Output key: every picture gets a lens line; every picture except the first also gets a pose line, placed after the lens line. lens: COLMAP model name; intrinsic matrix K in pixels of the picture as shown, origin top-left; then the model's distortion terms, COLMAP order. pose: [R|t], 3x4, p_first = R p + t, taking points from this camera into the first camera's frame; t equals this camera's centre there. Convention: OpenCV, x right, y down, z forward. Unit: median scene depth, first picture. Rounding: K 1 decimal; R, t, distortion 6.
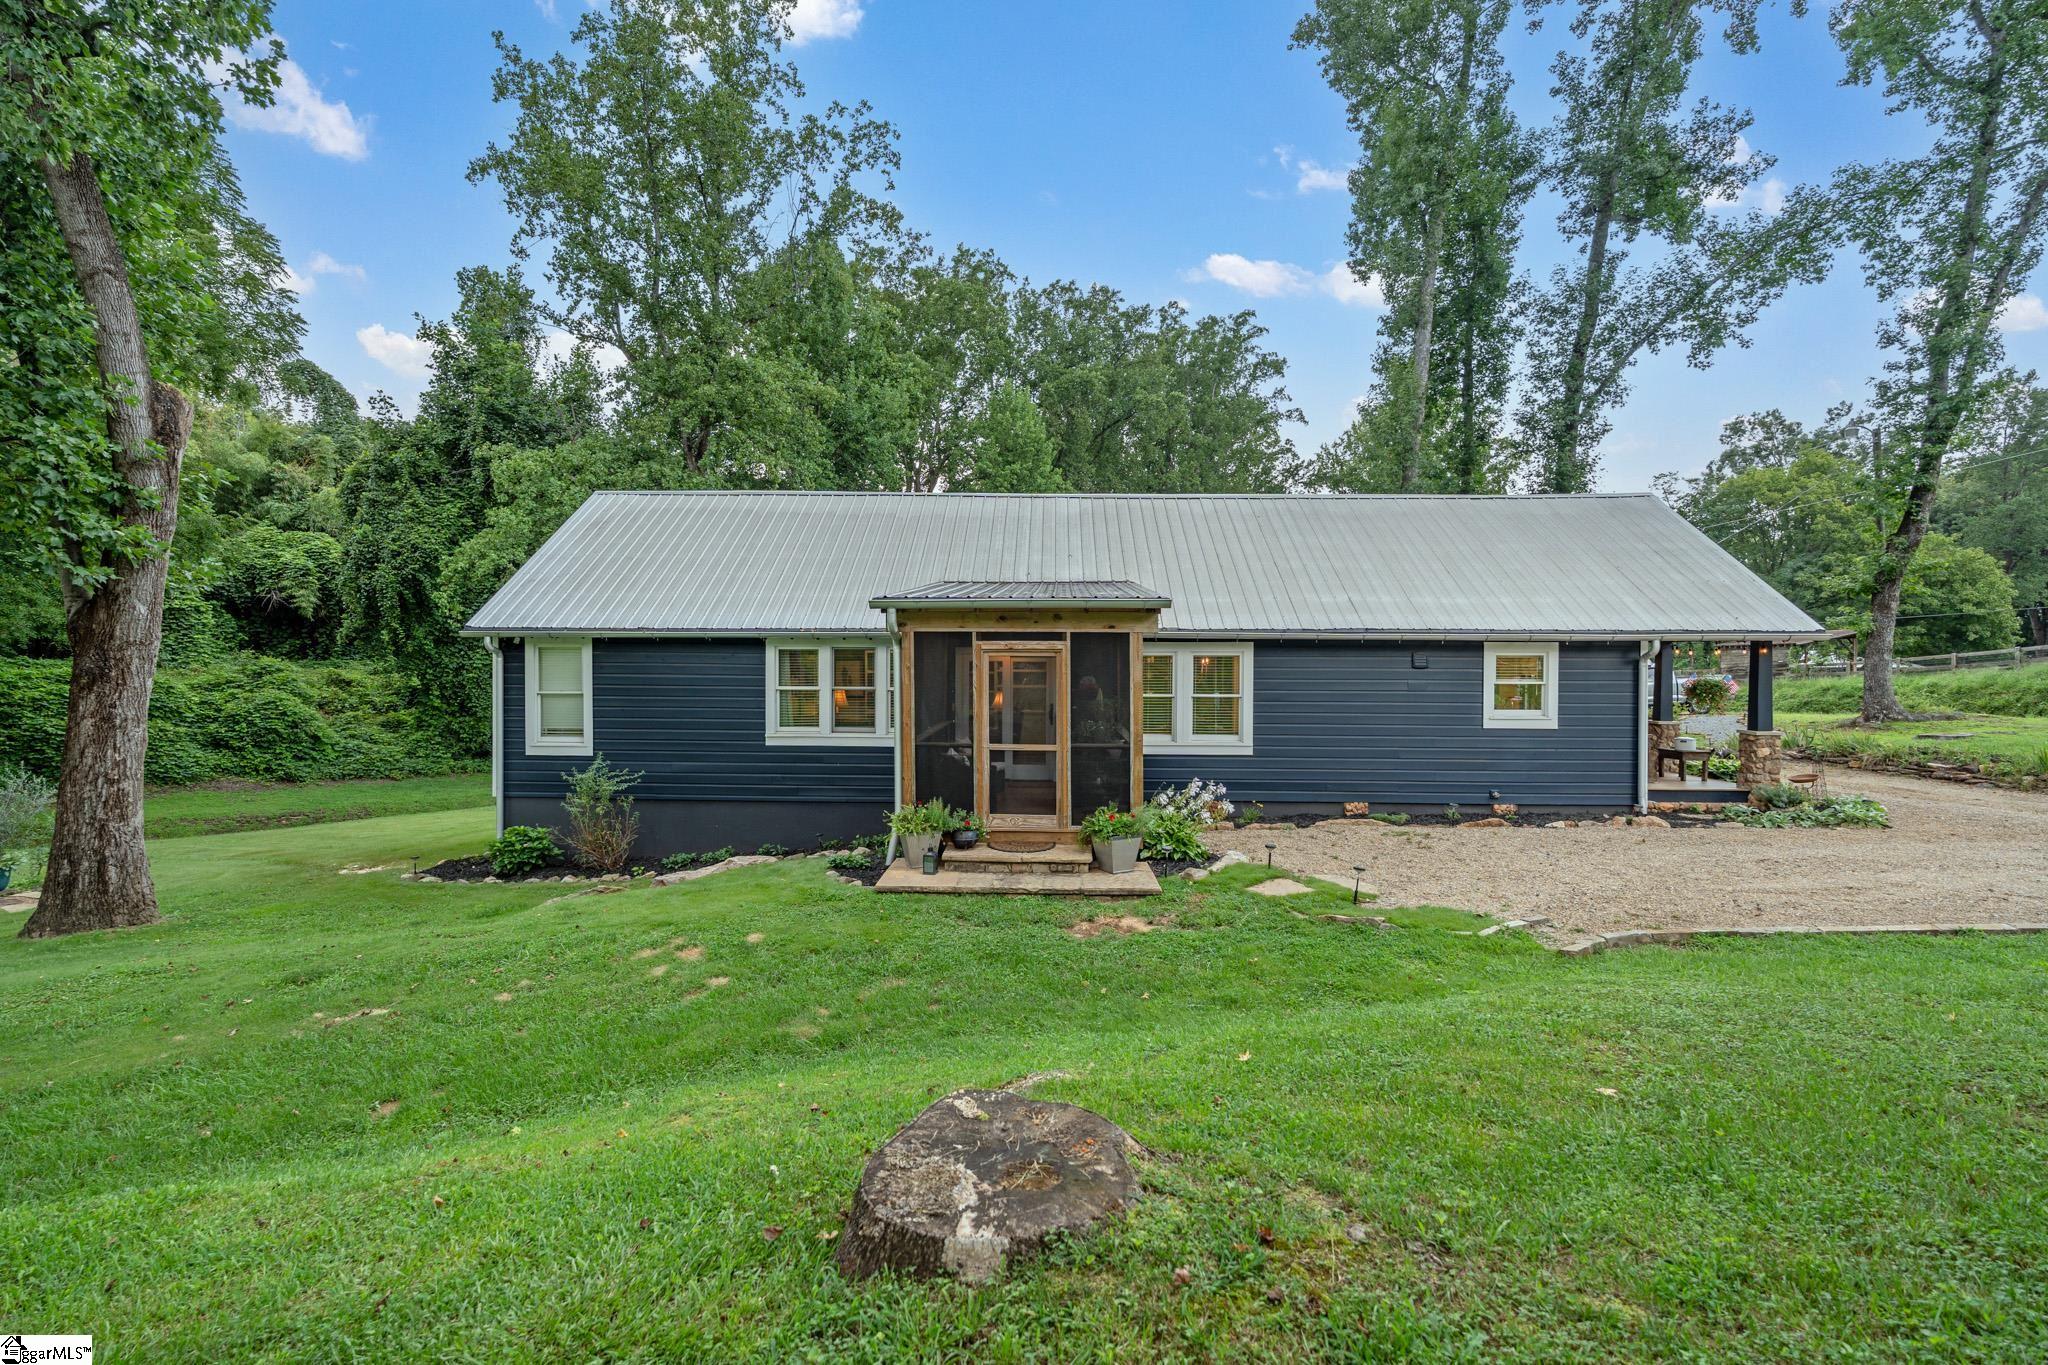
lens RADIAL K [[925.0, 0, 1009.3], [0, 925.0, 682.6], [0, 0, 1]] dist [-0.003843, -0.000265]
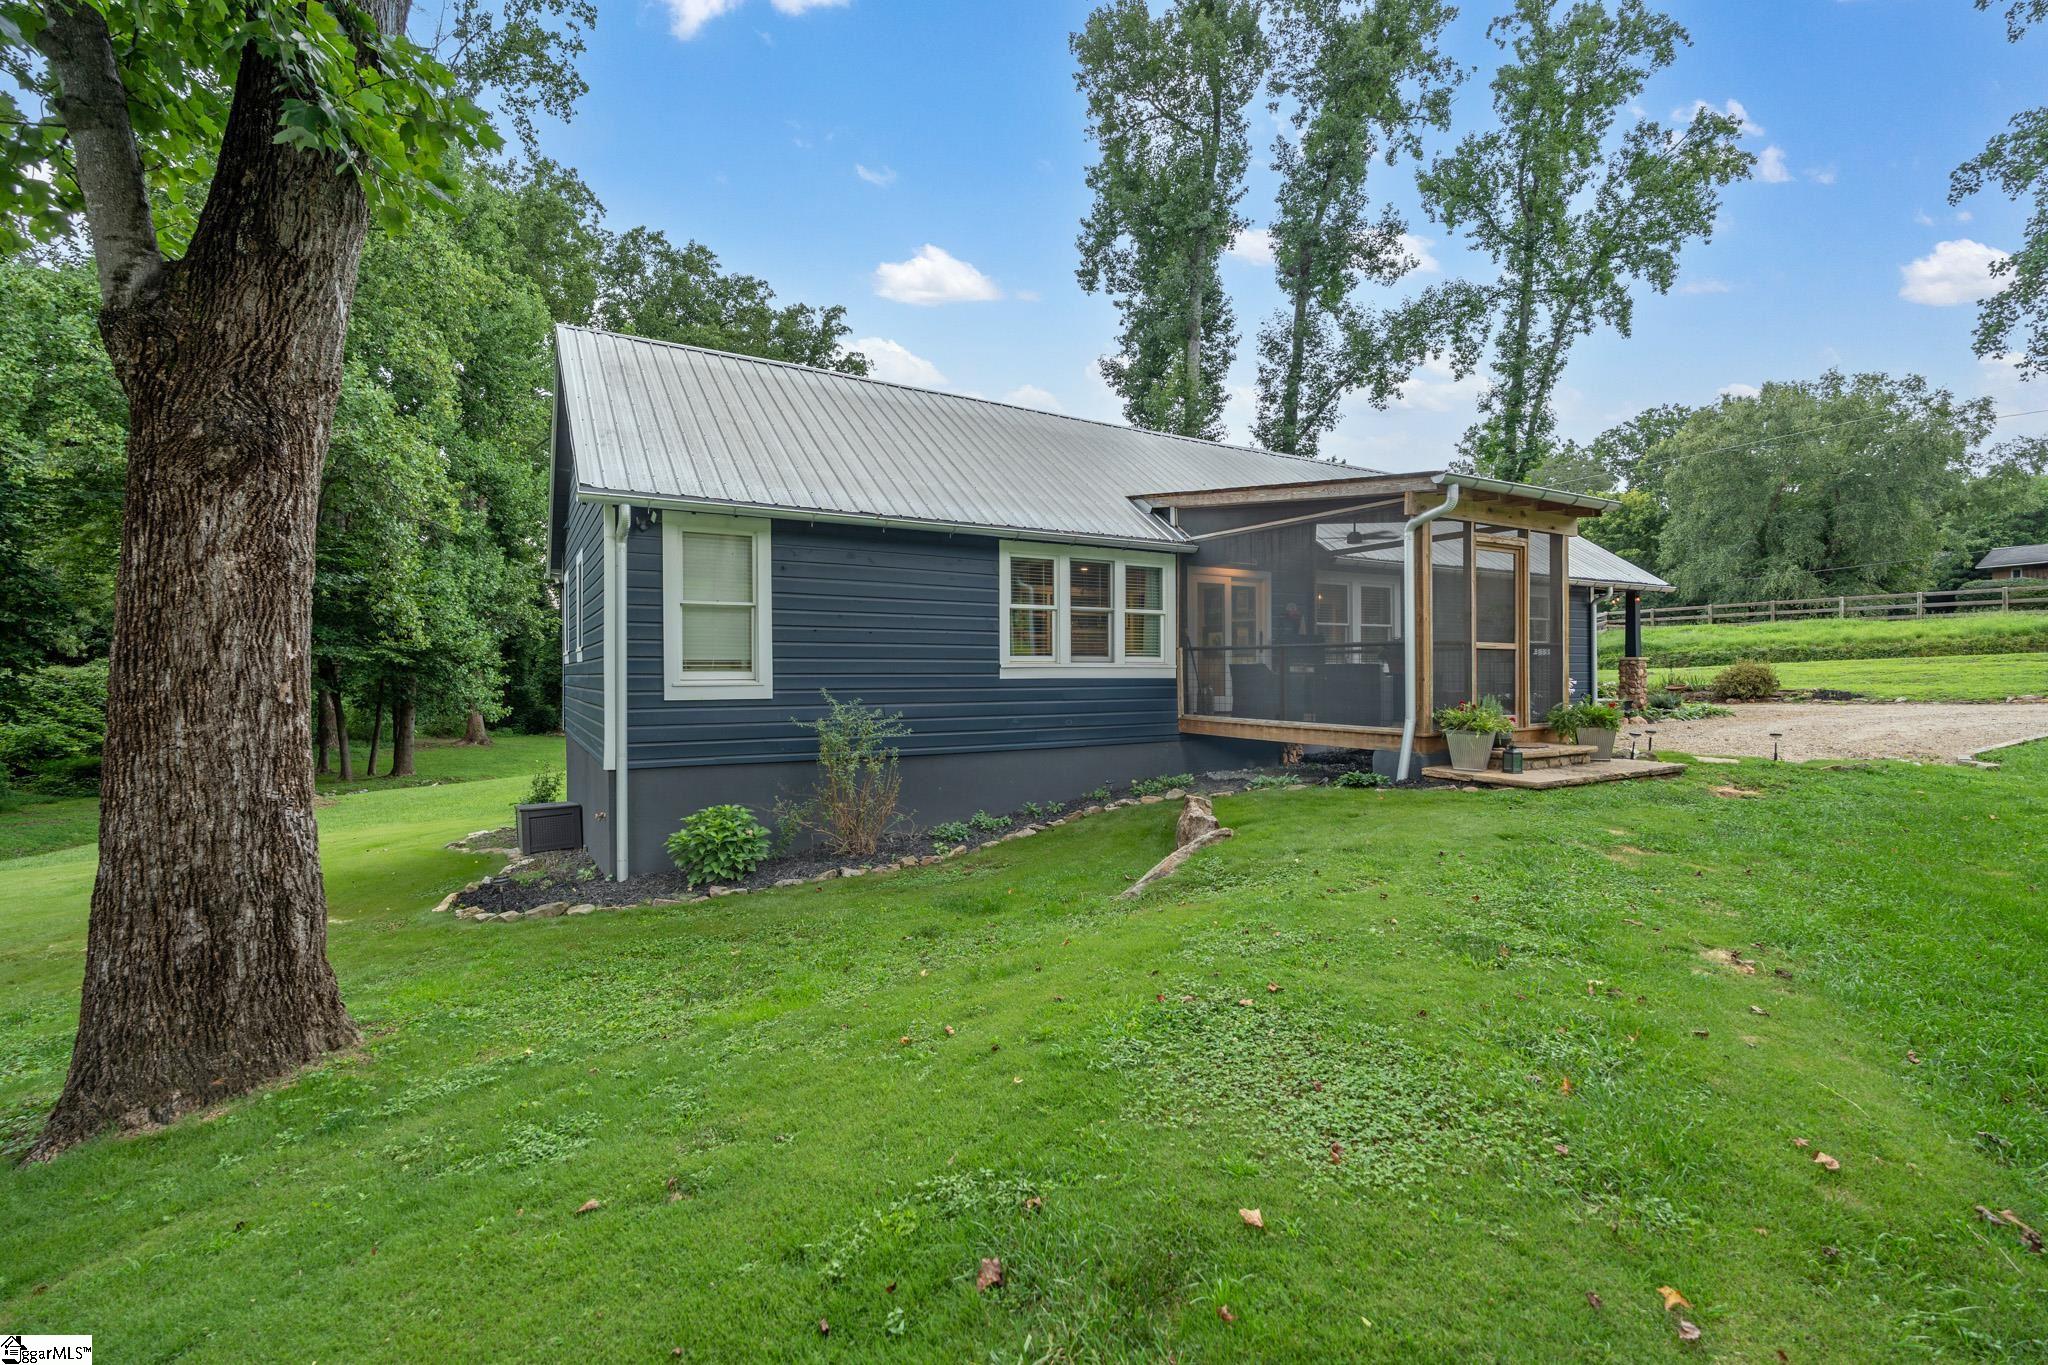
lens RADIAL K [[925.0, 0, 1013.3], [0, 925.0, 682.3], [0, 0, 1]] dist [-0.003843, -0.000265]
pose [[0.830192, -0.012302, 0.557342, -0.463447], [0.021036, 0.999736, -0.009266, 0.052482], [-0.557081, 0.019417, 0.830231, 0.235549]]
